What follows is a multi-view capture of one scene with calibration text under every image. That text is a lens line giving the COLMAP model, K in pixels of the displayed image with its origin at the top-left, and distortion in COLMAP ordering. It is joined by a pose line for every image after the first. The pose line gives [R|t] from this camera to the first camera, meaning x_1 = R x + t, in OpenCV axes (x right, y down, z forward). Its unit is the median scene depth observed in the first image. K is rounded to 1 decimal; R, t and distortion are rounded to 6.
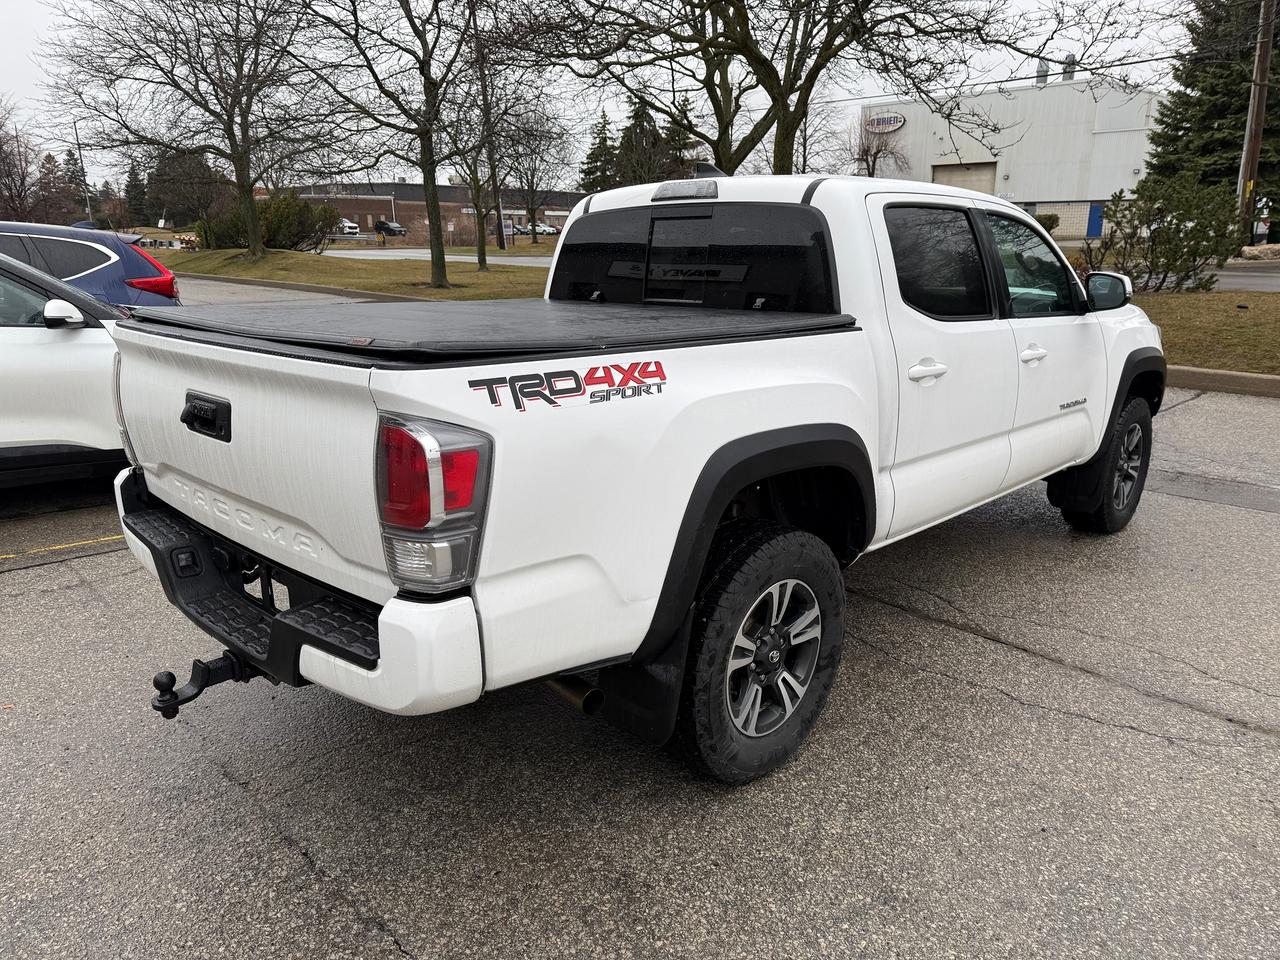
lens RADIAL K [[893.0, 0, 640.0], [0, 893.0, 480.0], [0, 0, 1]] dist [0.054741, -0.066830]
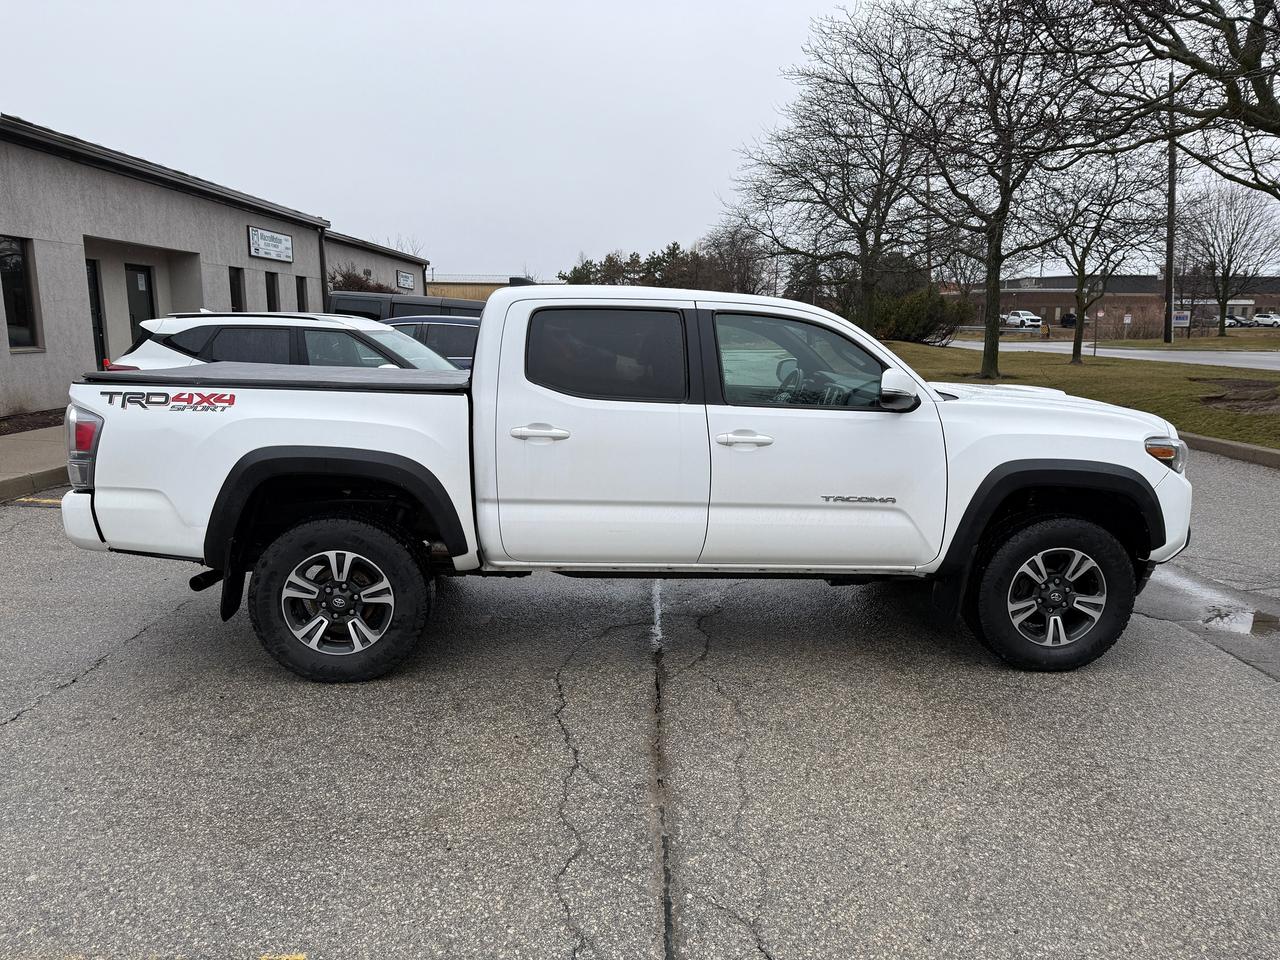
lens RADIAL K [[877.6, 0, 640.0], [0, 877.6, 480.0], [0, 0, 1]] dist [0.010643, -0.007106]
pose [[0.748701, 0.119240, -0.652096, 1.813967], [-0.179698, 0.983365, -0.026504, -0.067442], [0.638088, 0.137023, 0.757673, 0.230587]]
